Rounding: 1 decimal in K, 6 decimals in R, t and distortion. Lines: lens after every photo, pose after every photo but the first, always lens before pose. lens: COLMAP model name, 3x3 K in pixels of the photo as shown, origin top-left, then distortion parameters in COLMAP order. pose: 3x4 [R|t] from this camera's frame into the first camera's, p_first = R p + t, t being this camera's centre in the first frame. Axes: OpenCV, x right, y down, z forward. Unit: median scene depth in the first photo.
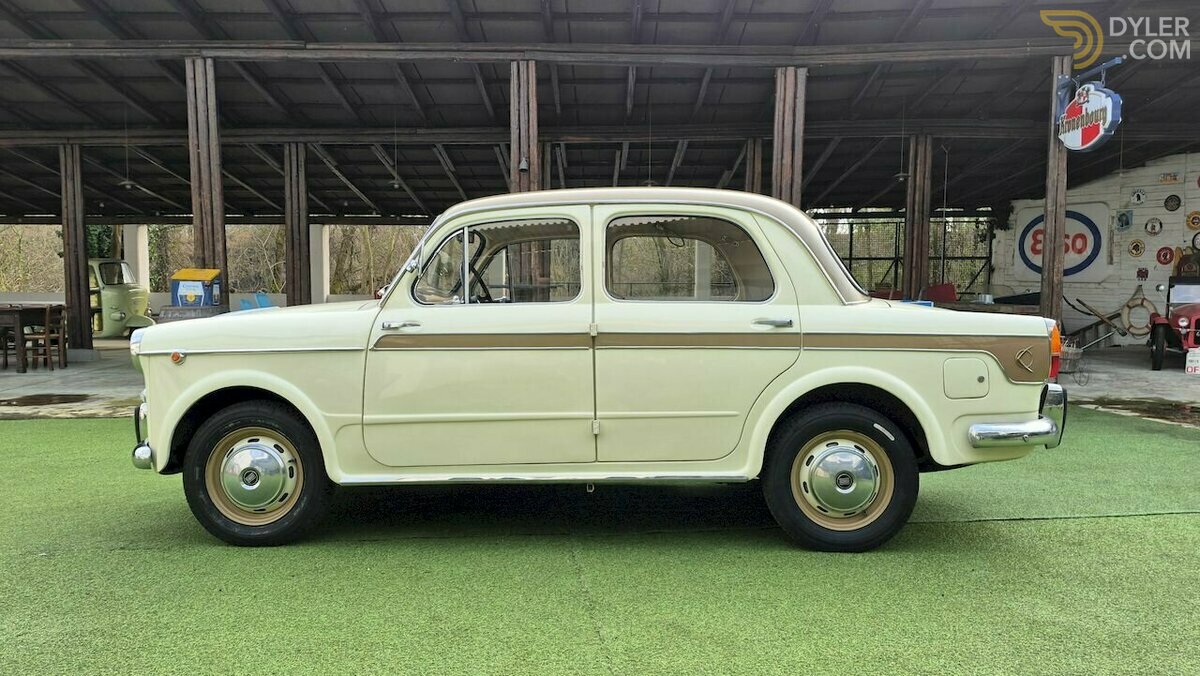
lens RADIAL K [[829.8, 0, 600.0], [0, 829.8, 338.0], [0, 0, 1]] dist [0.108471, -0.140599]
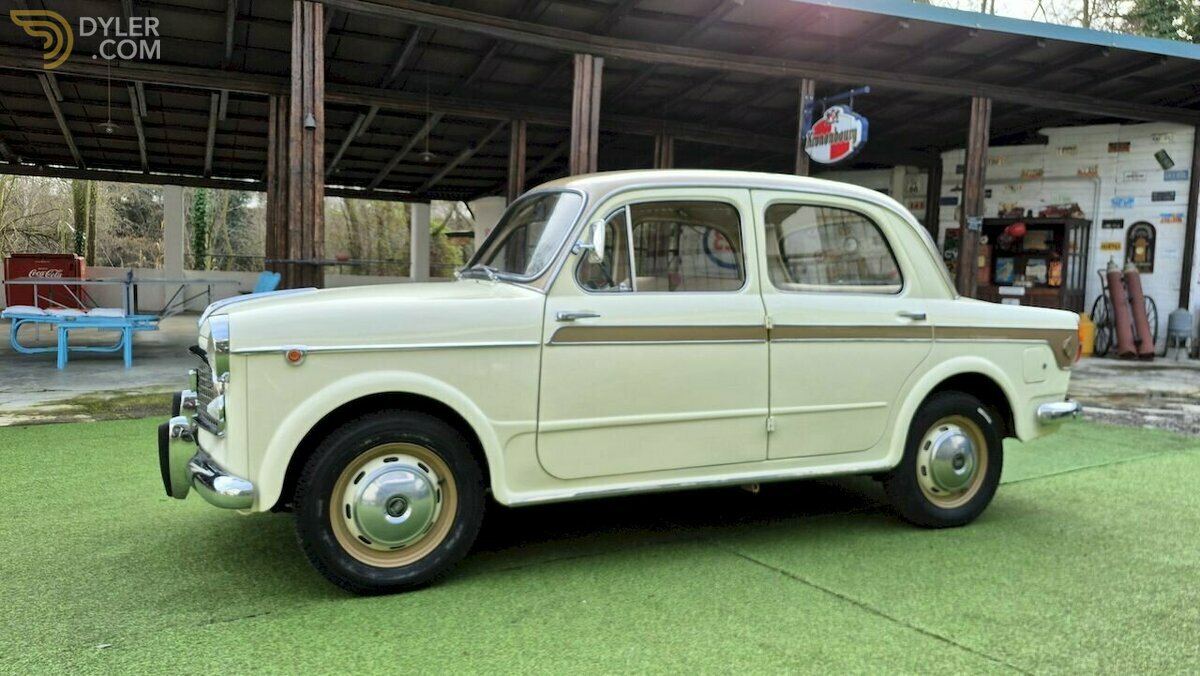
lens RADIAL K [[842.1, 0, 559.0], [0, 842.1, 338.4], [0, 0, 1]] dist [0.112141, -0.160208]
pose [[0.900734, -0.005008, 0.434341, -0.615730], [-0.005060, 0.999745, 0.022021, -0.010842], [-0.434341, -0.022032, 0.900479, 0.218102]]
